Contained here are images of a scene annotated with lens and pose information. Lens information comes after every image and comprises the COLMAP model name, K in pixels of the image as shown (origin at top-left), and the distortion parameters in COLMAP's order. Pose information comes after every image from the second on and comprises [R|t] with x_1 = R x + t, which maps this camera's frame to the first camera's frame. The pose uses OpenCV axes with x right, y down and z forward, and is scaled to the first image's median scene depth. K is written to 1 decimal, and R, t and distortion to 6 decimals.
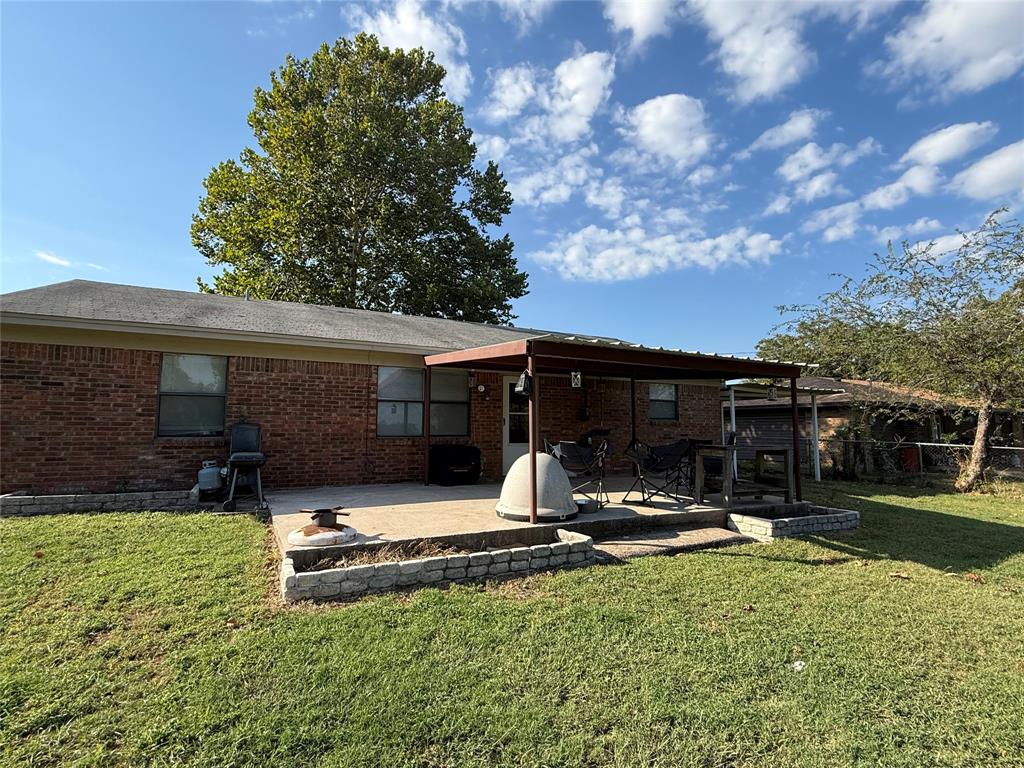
lens RADIAL K [[507.6, 0, 510.6], [0, 507.6, 383.7], [0, 0, 1]] dist [0.003887, 0.000117]
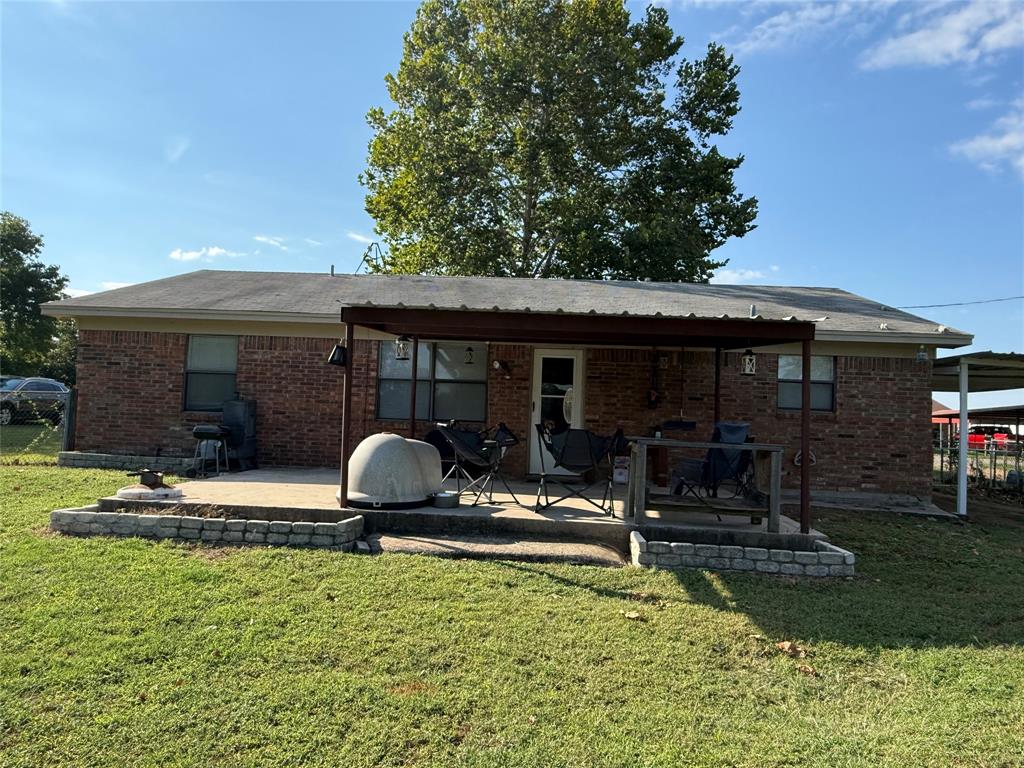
lens RADIAL K [[702.9, 0, 509.3], [0, 702.9, 387.6], [0, 0, 1]] dist [0.023597, 0.016553]
pose [[0.854013, 0.005337, -0.520224, 0.663386], [0.010240, 0.999581, 0.027065, 0.018591], [0.520151, -0.028441, 0.853601, 0.049402]]
